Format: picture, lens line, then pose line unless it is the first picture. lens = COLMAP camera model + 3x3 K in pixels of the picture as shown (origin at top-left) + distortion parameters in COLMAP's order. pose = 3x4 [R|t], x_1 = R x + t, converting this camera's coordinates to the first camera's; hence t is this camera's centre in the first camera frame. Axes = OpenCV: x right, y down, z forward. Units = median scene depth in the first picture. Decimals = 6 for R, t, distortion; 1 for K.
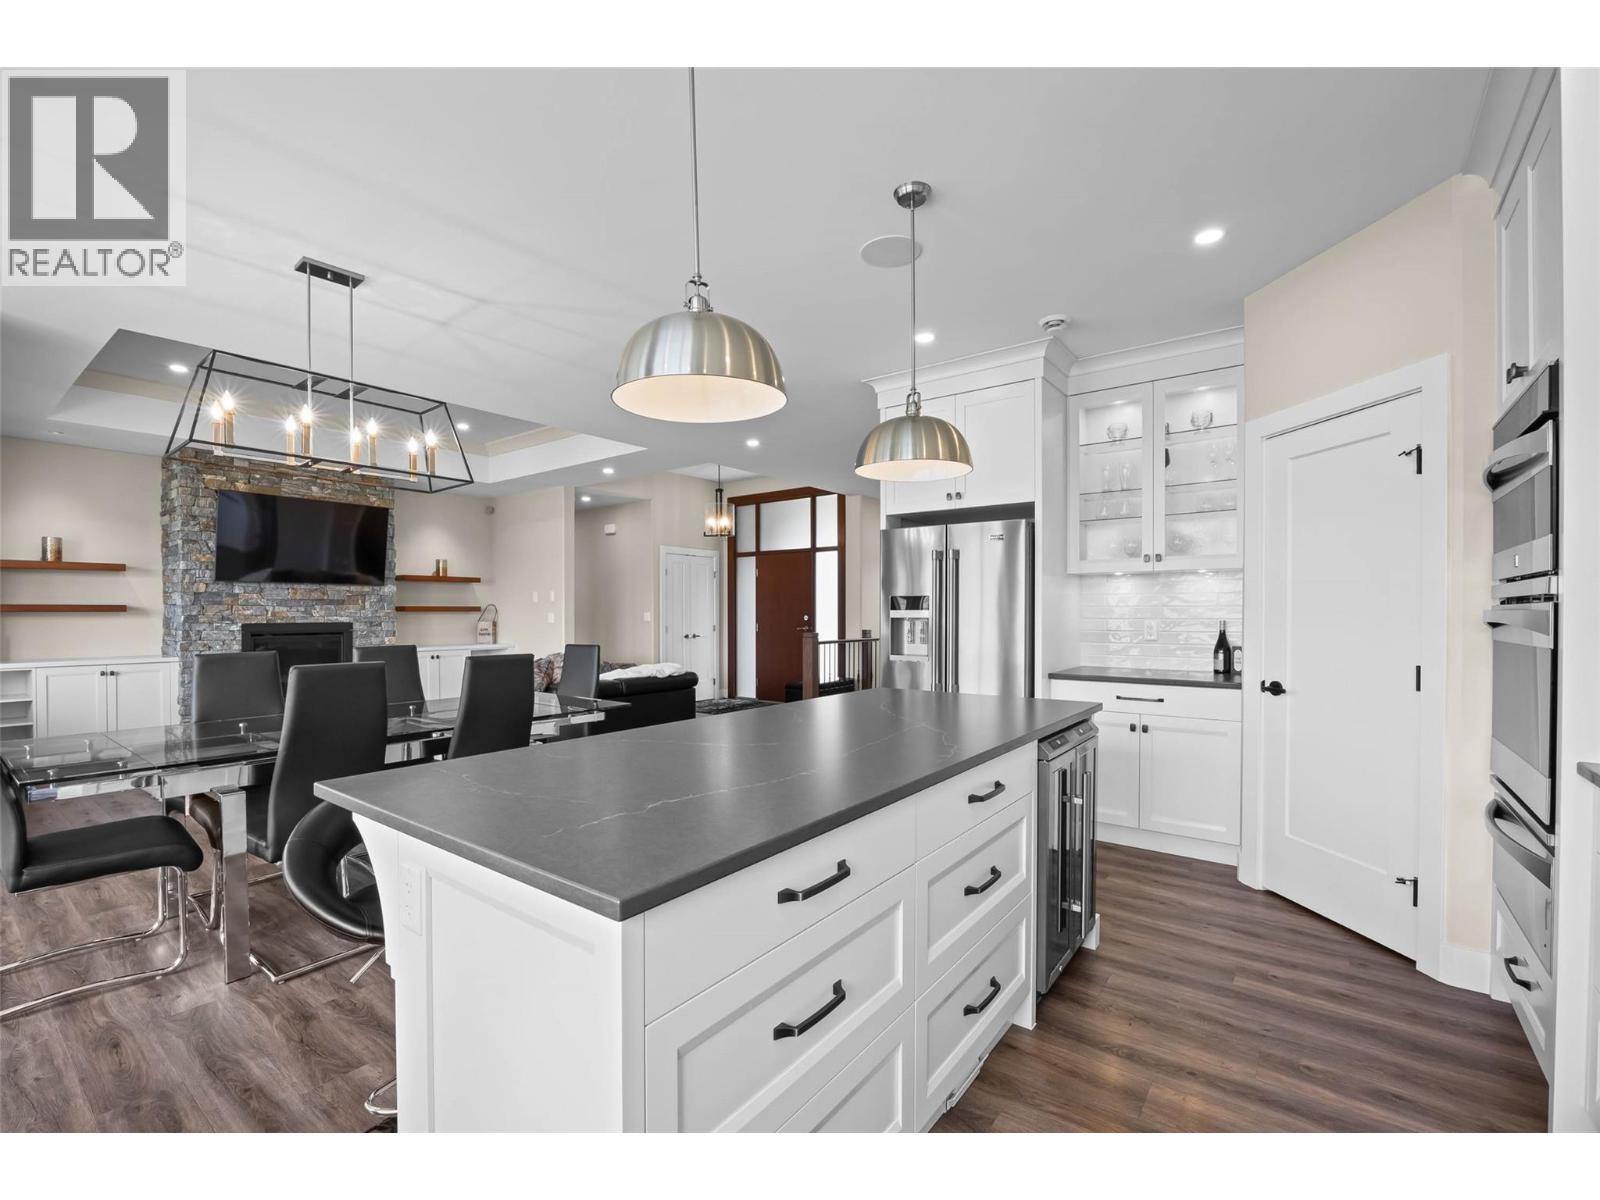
lens RADIAL K [[723.8, 0, 825.8], [0, 723.8, 620.3], [0, 0, 1]] dist [-0.010888, 0.000263]
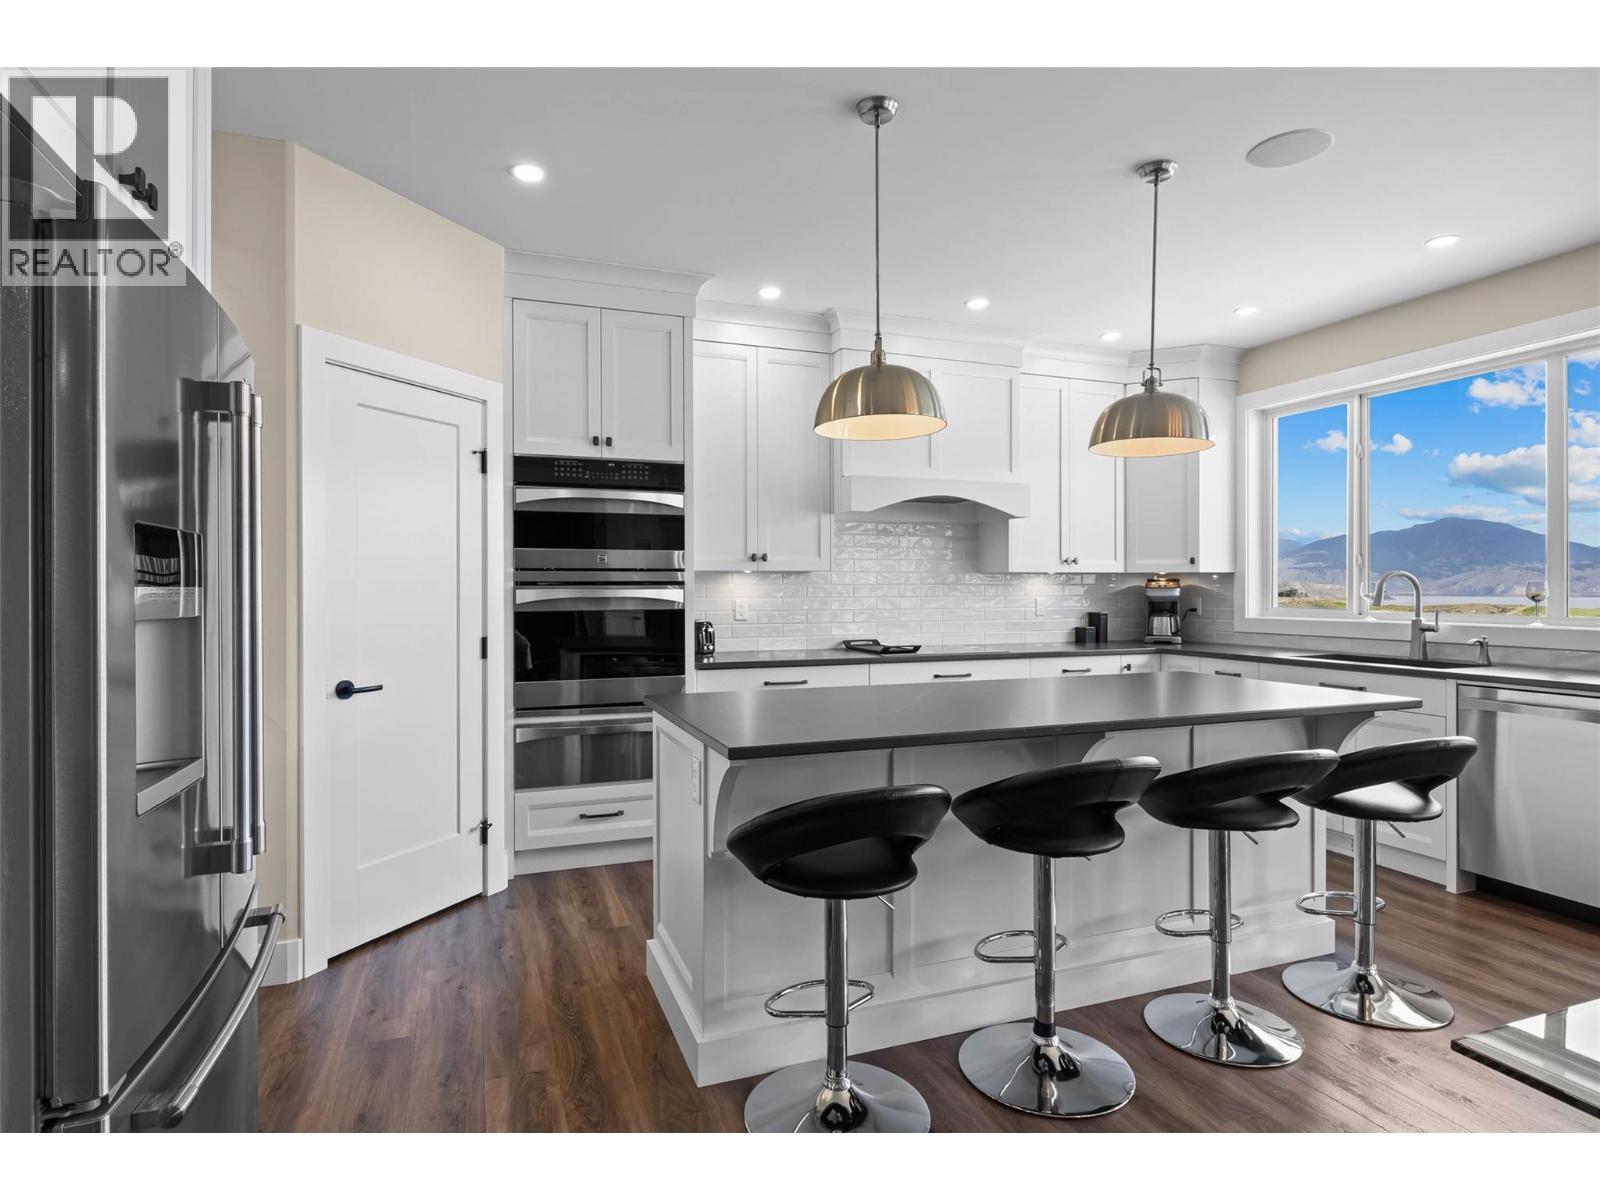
lens RADIAL K [[833.2, 0, 762.2], [0, 833.2, 585.5], [0, 0, 1]] dist [-0.000986, -0.004750]
pose [[-0.829648, 0.000554, 0.558287, -0.313954], [0.007318, 0.999924, 0.009882, -0.032627], [-0.558240, 0.012284, -0.829589, 1.896929]]
